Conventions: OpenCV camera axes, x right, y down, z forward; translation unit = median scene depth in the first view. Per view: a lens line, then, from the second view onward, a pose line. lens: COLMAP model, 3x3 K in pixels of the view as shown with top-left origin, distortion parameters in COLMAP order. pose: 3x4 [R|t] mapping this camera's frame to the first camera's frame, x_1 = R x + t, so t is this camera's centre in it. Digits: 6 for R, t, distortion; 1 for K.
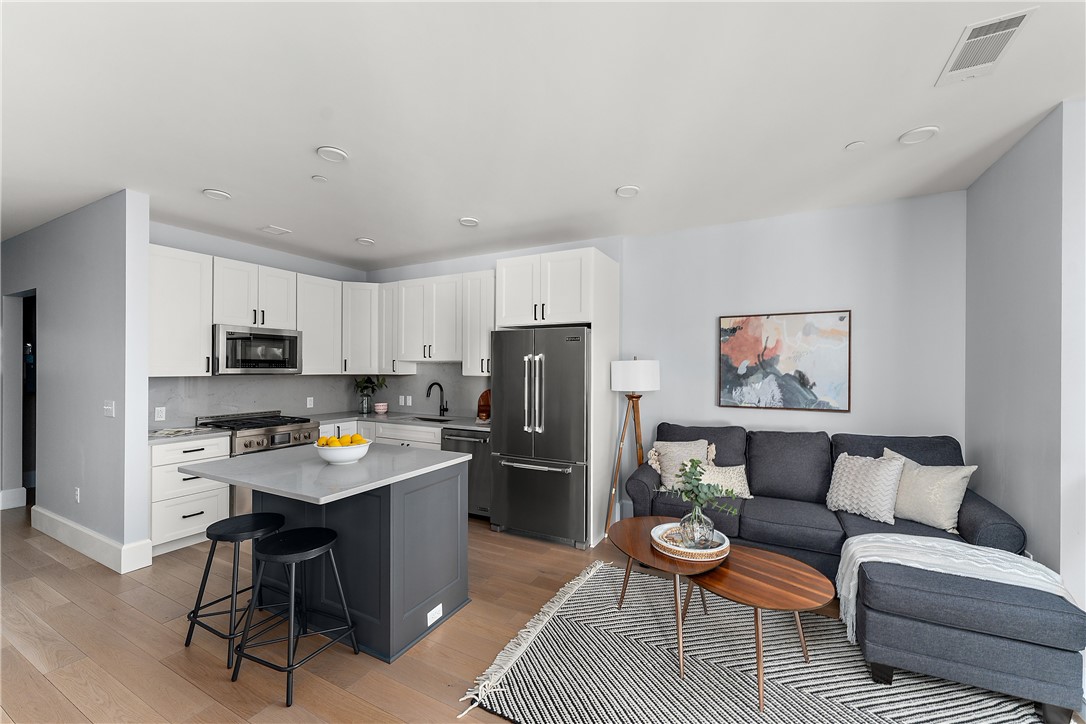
lens RADIAL K [[437.6, 0, 539.7], [0, 437.6, 371.2], [0, 0, 1]] dist [0.000946, 0.000162]
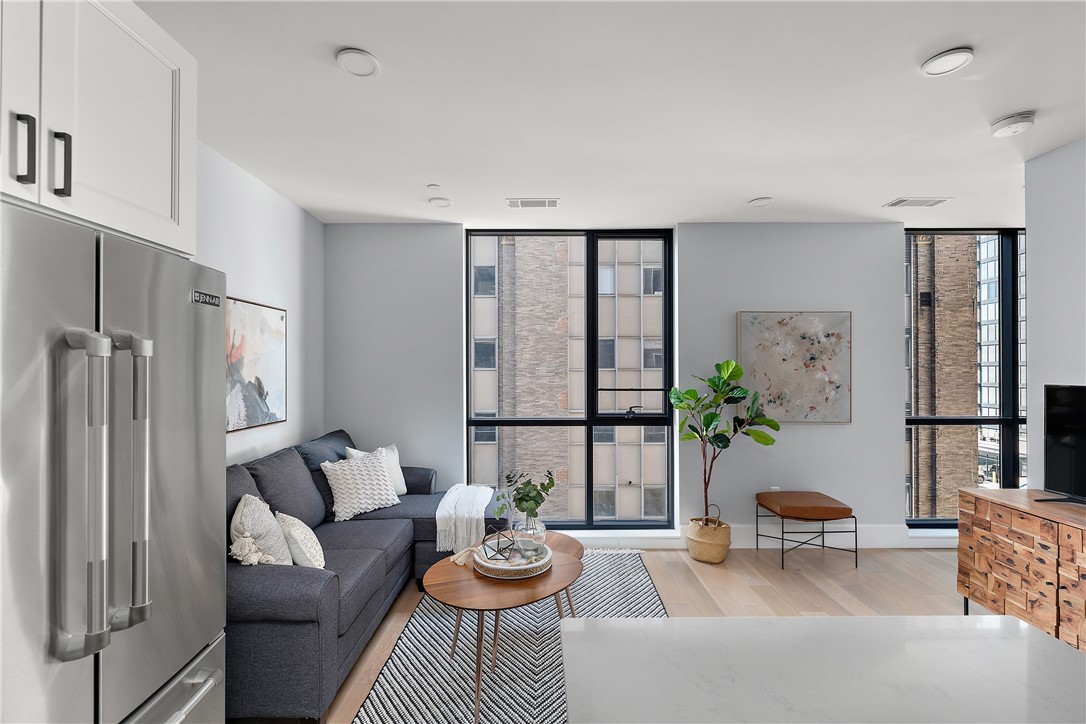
lens RADIAL K [[472.0, 0, 541.1], [0, 472.0, 368.1], [0, 0, 1]] dist [-0.001703, -0.000406]
pose [[-0.472436, -0.001005, 0.881364, -0.370700], [0.006476, 0.999968, 0.004612, -0.017170], [-0.881341, 0.007887, -0.472415, 0.901673]]
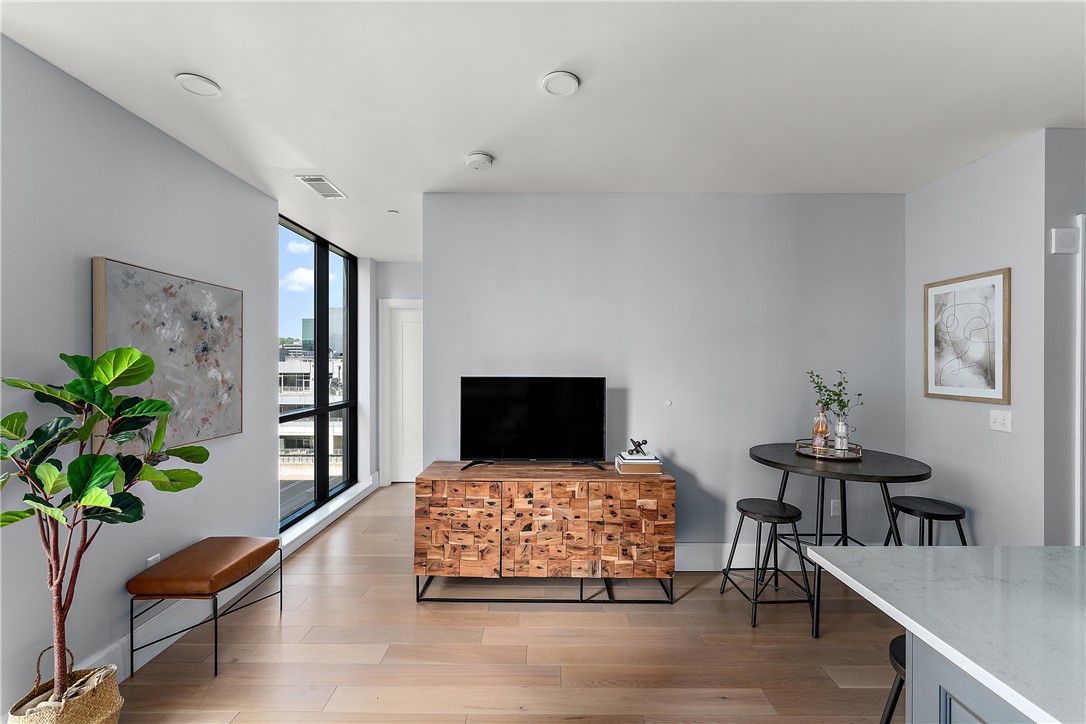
lens RADIAL K [[453.3, 0, 543.0], [0, 453.3, 362.0], [0, 0, 1]] dist [-0.000790, -0.000256]
pose [[-0.884297, -0.005114, -0.466897, 0.137621], [-0.007462, 0.999967, 0.003180, -0.015938], [0.466866, 0.006296, -0.884306, 0.741689]]
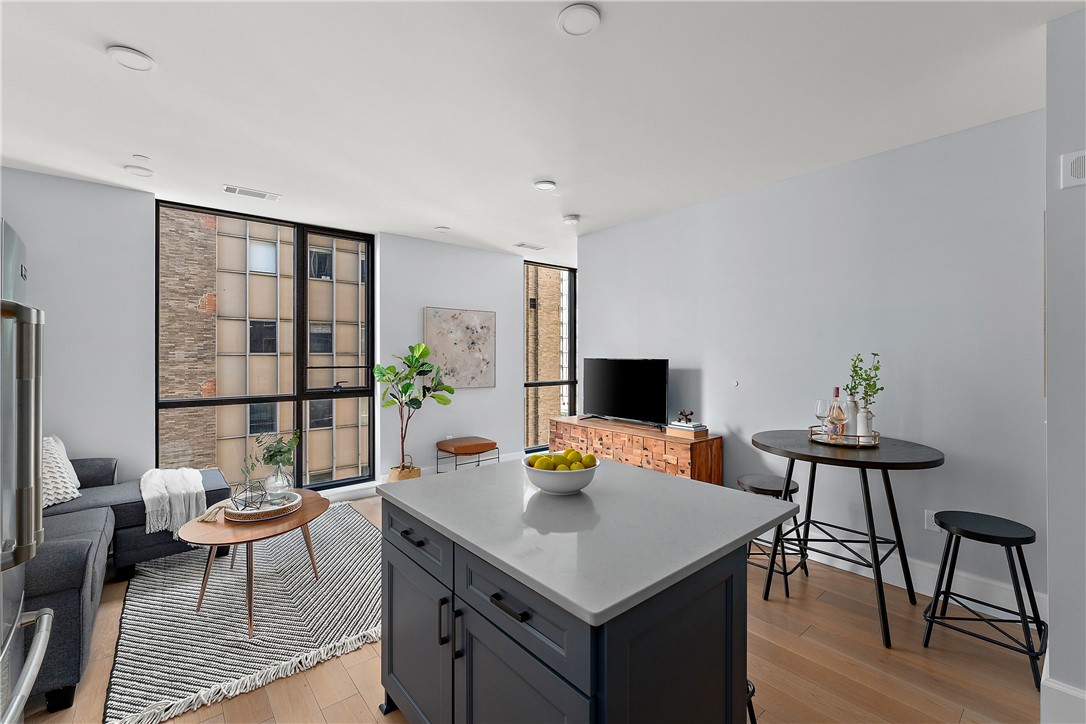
lens RADIAL K [[457.5, 0, 536.3], [0, 457.5, 354.0], [0, 0, 1]] dist [-0.000587, -0.000044]
pose [[-0.926648, -0.003258, 0.375917, -0.465833], [-0.000633, 0.999975, 0.007106, -0.005566], [-0.375930, 0.006347, -0.926626, 1.148672]]
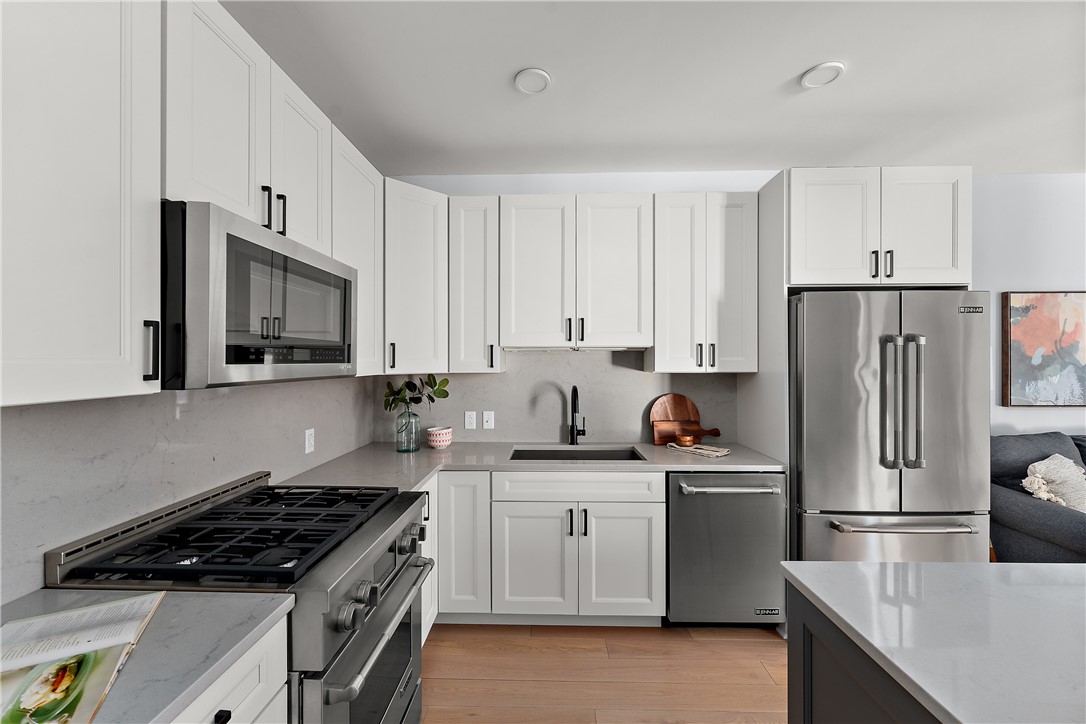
lens RADIAL K [[432.2, 0, 542.7], [0, 432.2, 359.7], [0, 0, 1]] dist [0.000459, 0.000393]
pose [[0.894502, -0.005332, 0.447033, -0.694384], [0.009009, 0.999941, -0.006102, -0.006066], [-0.446974, 0.009485, 0.894497, 0.696987]]
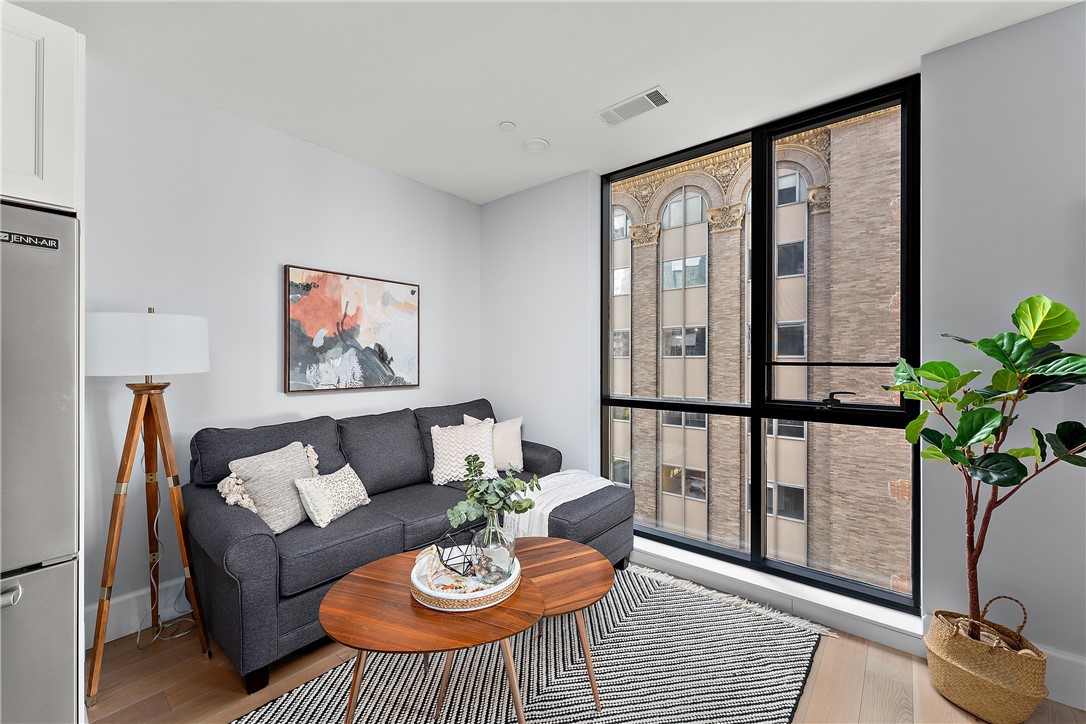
lens RADIAL K [[432.2, 0, 542.7], [0, 432.2, 359.7], [0, 0, 1]] dist [0.000459, 0.000393]
pose [[0.202806, -0.002340, 0.979216, -0.189889], [0.006793, 0.999976, 0.000983, 0.030491], [-0.979195, 0.006453, 0.202817, 0.469233]]
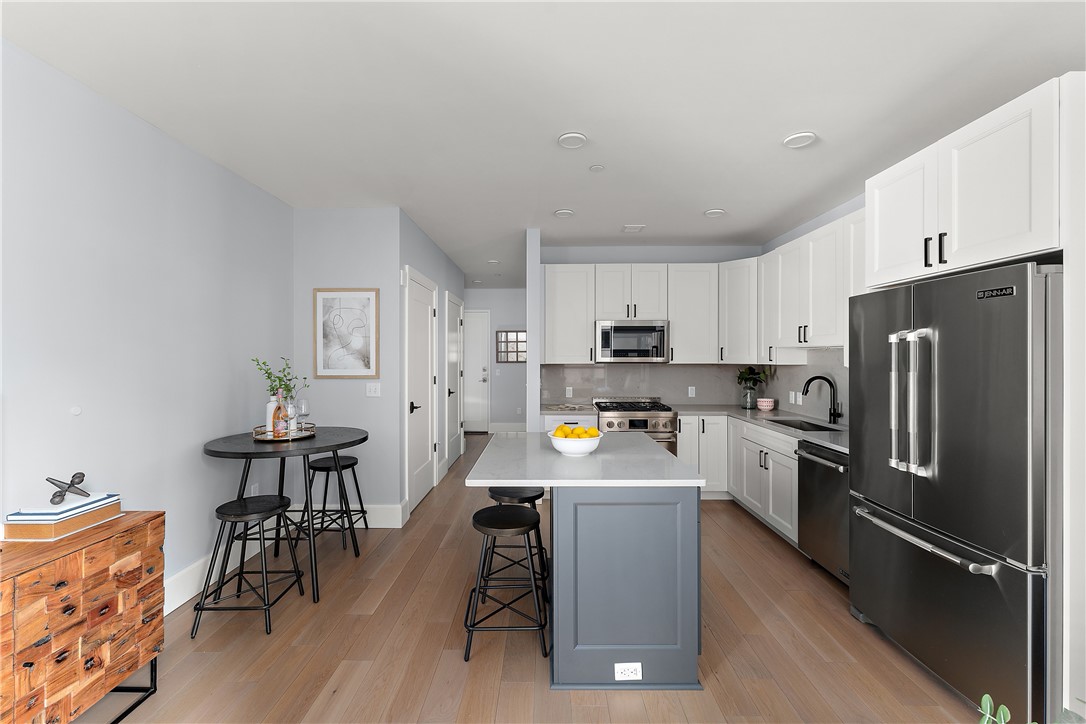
lens RADIAL K [[432.2, 0, 542.7], [0, 432.2, 359.7], [0, 0, 1]] dist [0.000459, 0.000393]
pose [[0.465892, 0.002228, -0.884839, 0.248558], [-0.003875, 0.999992, 0.000478, -0.000143], [0.884833, 0.003206, 0.465897, 0.337080]]
